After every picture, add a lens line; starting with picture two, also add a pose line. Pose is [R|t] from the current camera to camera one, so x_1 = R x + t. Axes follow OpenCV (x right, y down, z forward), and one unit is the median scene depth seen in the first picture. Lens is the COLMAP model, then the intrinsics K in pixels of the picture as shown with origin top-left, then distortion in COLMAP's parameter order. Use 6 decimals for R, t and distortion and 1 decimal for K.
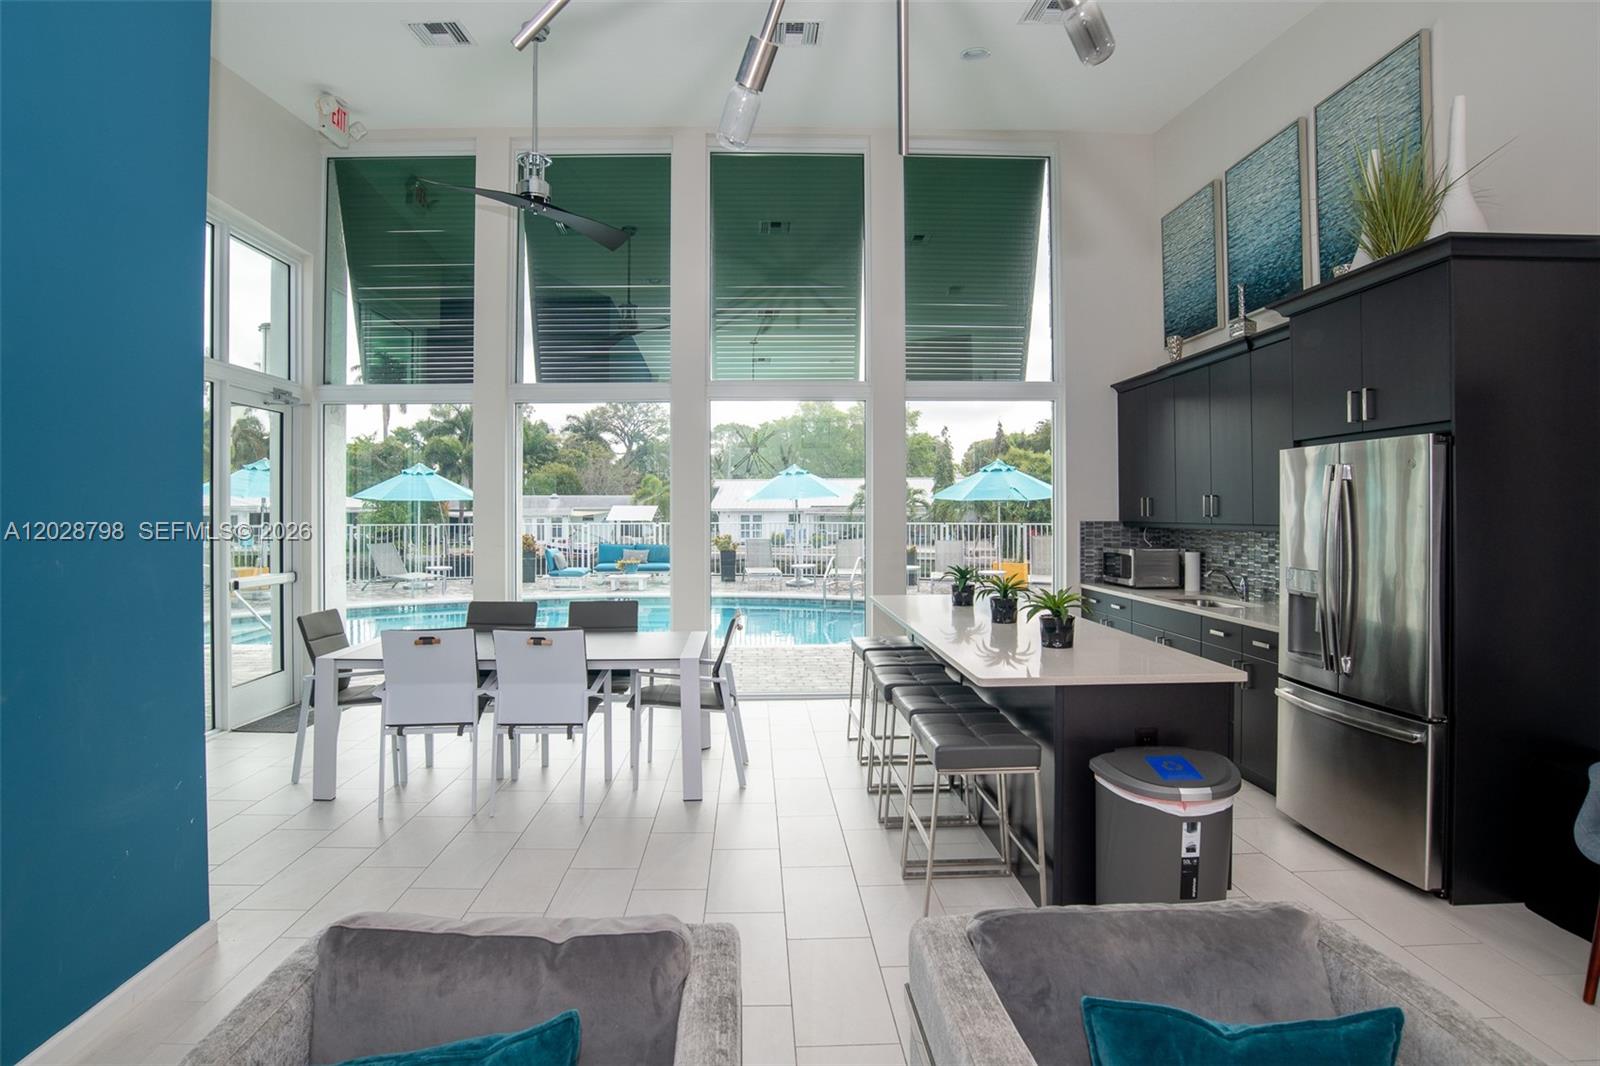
lens RADIAL K [[857.9, 0, 805.2], [0, 857.9, 527.6], [0, 0, 1]] dist [-0.024838, -0.000251]
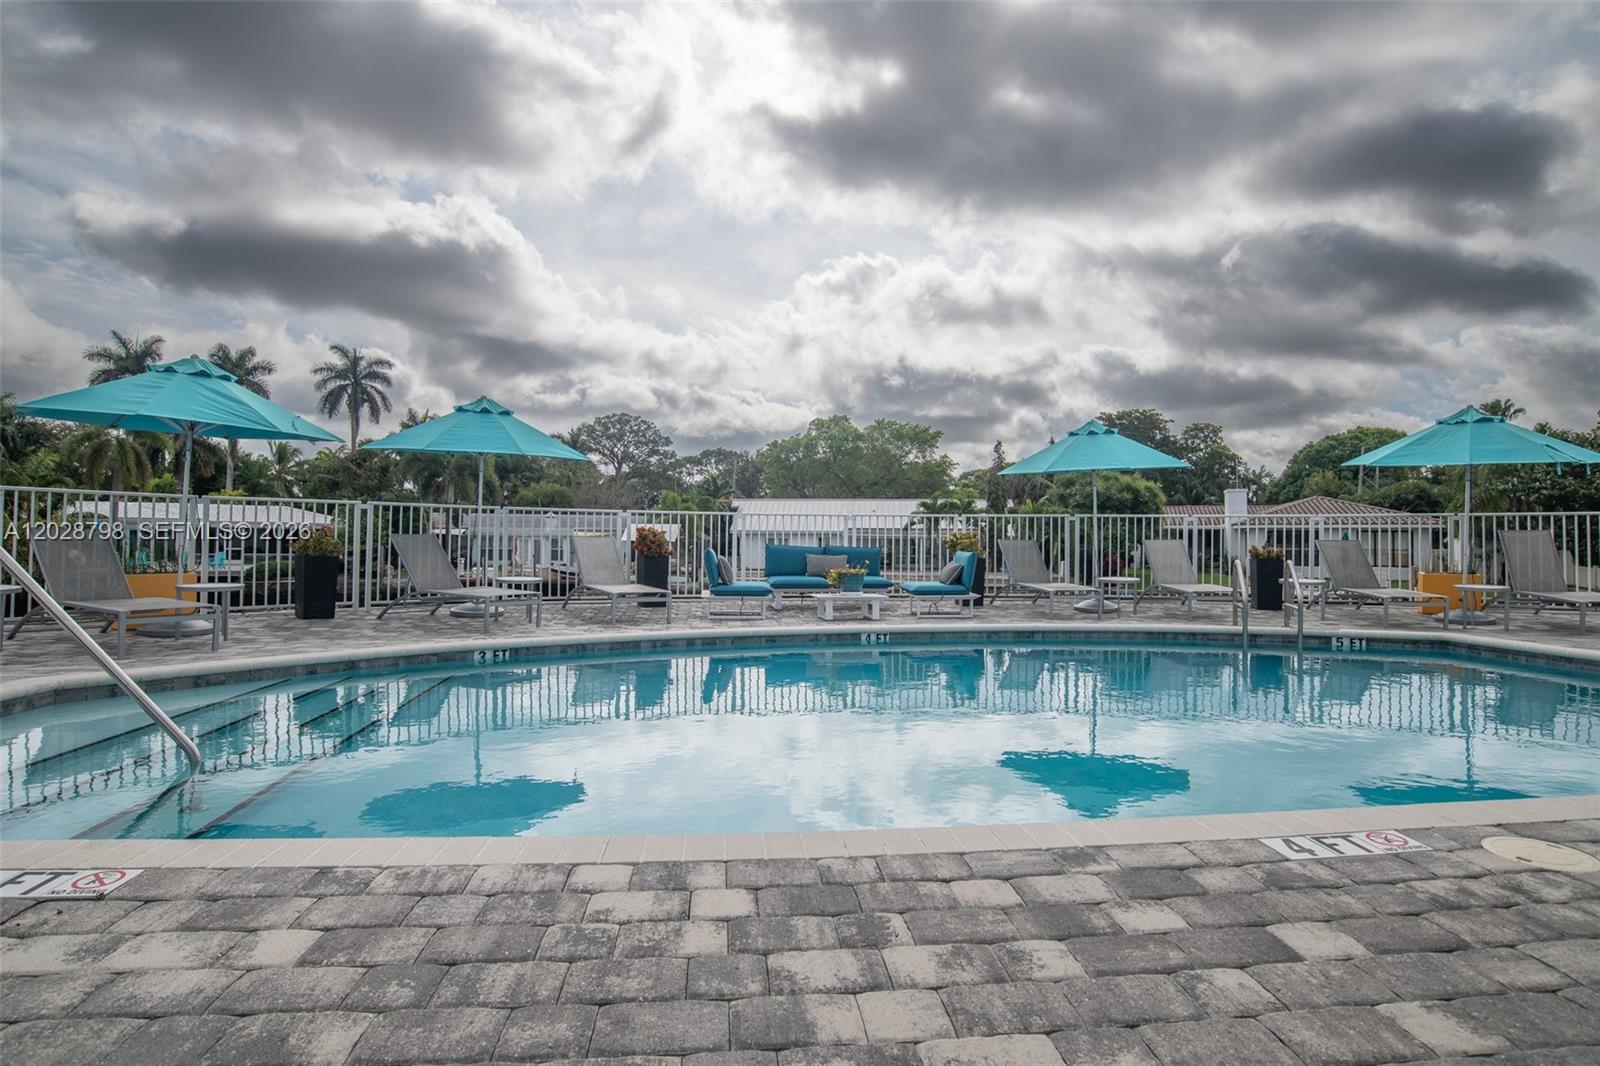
lens RADIAL K [[857.9, 0, 790.4], [0, 857.9, 542.5], [0, 0, 1]] dist [-0.024838, -0.000251]
pose [[0.999723, 0.009720, 0.021419, -2.213128], [-0.009260, 0.999726, -0.021497, 0.301106], [-0.021622, 0.021293, 0.999539, 3.774817]]
